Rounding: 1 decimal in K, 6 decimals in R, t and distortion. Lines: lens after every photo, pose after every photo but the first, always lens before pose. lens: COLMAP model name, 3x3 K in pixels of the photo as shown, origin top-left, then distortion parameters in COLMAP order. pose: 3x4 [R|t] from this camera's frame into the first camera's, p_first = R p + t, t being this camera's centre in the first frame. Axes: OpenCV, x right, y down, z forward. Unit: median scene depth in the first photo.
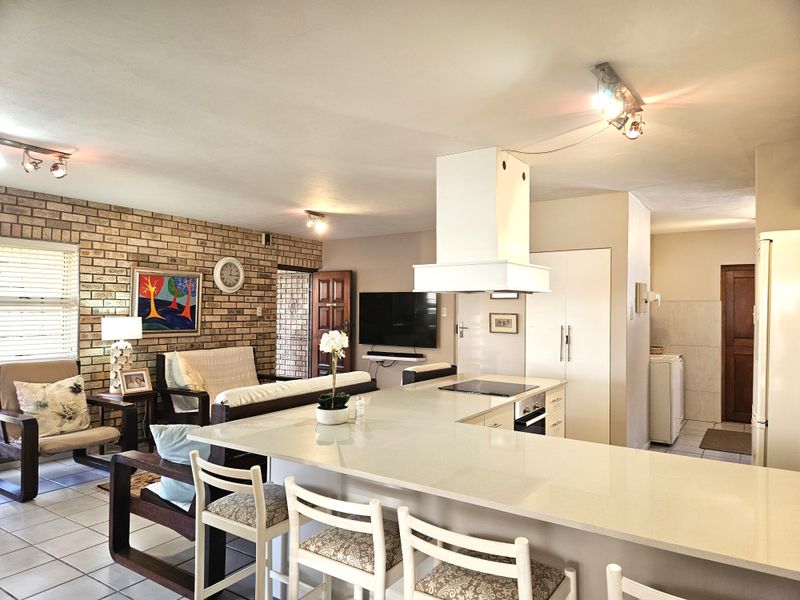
lens RADIAL K [[532.4, 0, 402.0], [0, 532.4, 308.5], [0, 0, 1]] dist [0.085183, -0.071421]
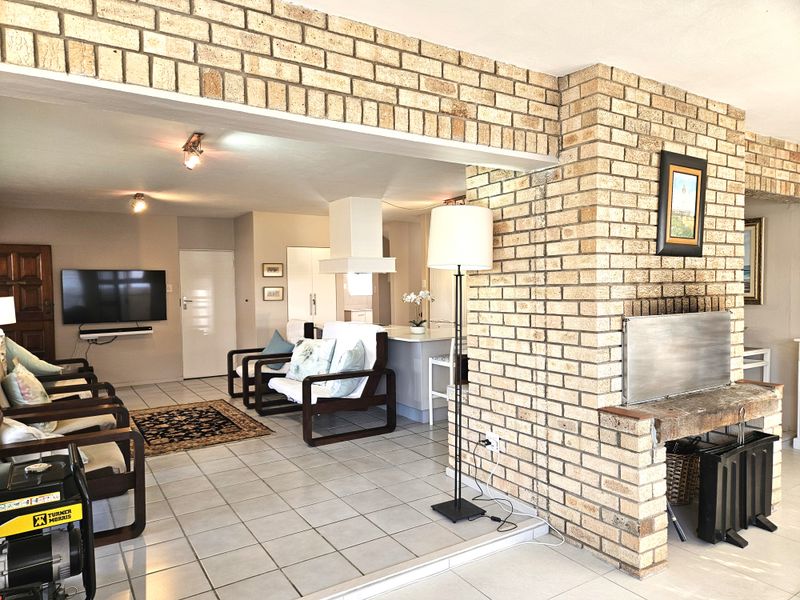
lens RADIAL K [[532.4, 0, 402.0], [0, 532.4, 308.5], [0, 0, 1]] dist [0.085183, -0.071421]
pose [[0.397522, -0.051488, 0.916147, -1.075072], [0.016808, 0.998666, 0.048832, 0.002481], [-0.917439, -0.004014, 0.397857, 0.103653]]
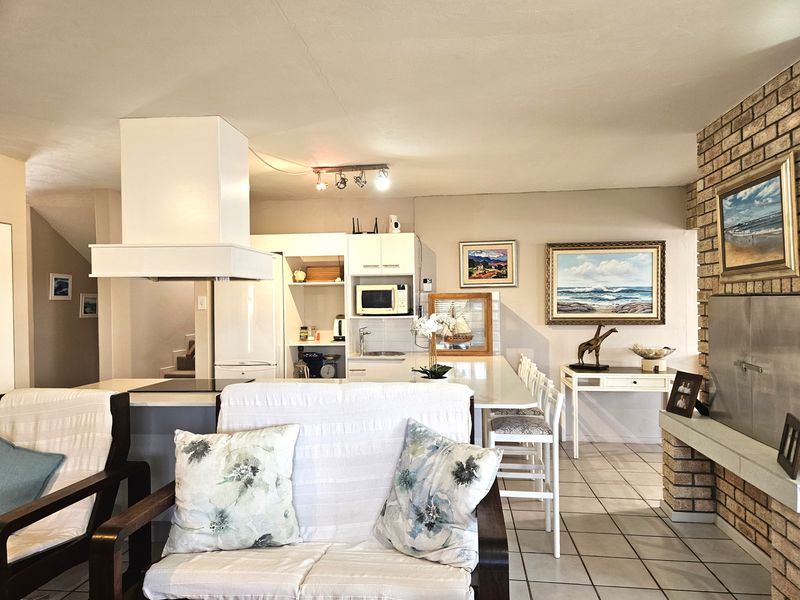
lens RADIAL K [[546.8, 0, 396.5], [0, 546.8, 307.2], [0, 0, 1]] dist [0.079646, -0.068489]
pose [[-0.449651, -0.009089, 0.893158, -0.600311], [0.006362, 0.999890, 0.013378, 0.004527], [-0.893182, 0.011698, -0.449544, 0.823278]]
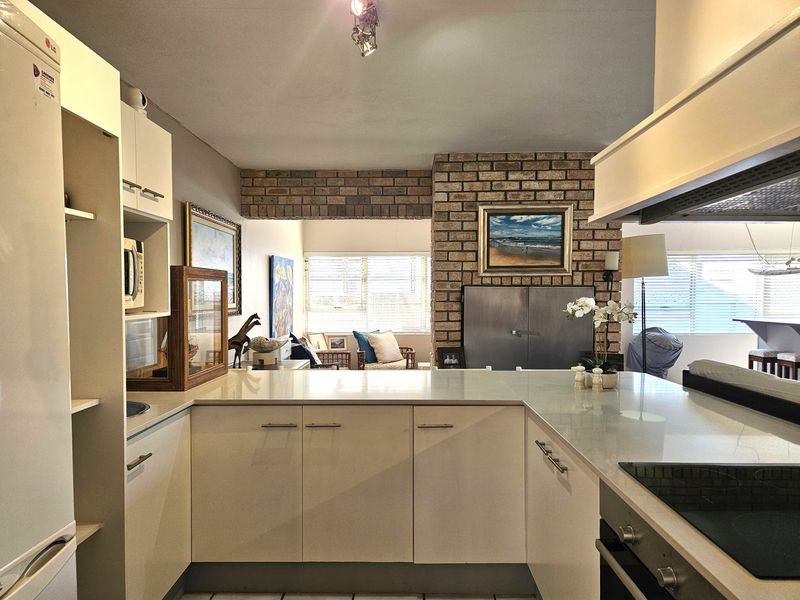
lens RADIAL K [[532.4, 0, 402.0], [0, 532.4, 308.5], [0, 0, 1]] dist [0.085183, -0.071421]
pose [[-0.839352, 0.007408, -0.543537, 0.378700], [-0.006146, 0.999714, 0.023117, 0.019118], [0.543553, 0.022744, -0.839067, 0.839825]]
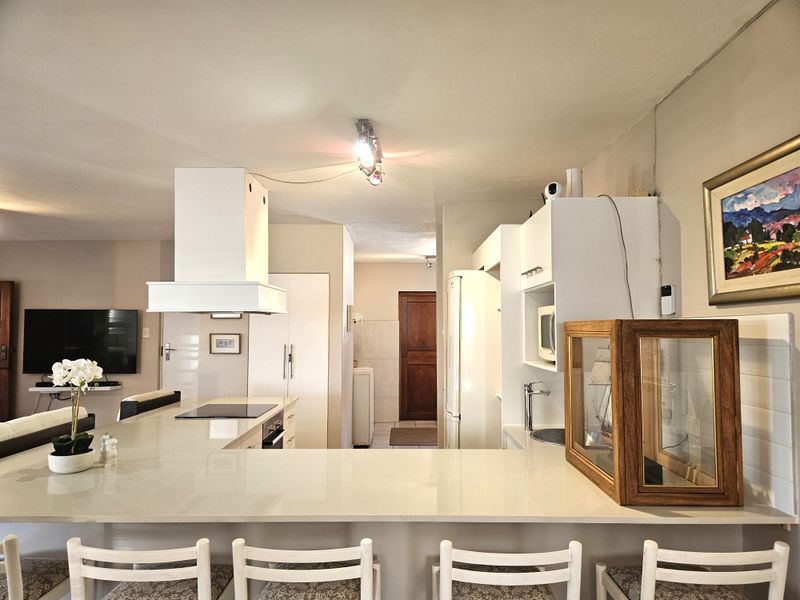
lens RADIAL K [[532.4, 0, 402.0], [0, 532.4, 308.5], [0, 0, 1]] dist [0.085183, -0.071421]
pose [[0.834596, 0.014623, 0.550668, -0.086382], [0.003700, 0.999476, -0.032149, -0.004126], [-0.550850, 0.028869, 0.834105, 0.003514]]
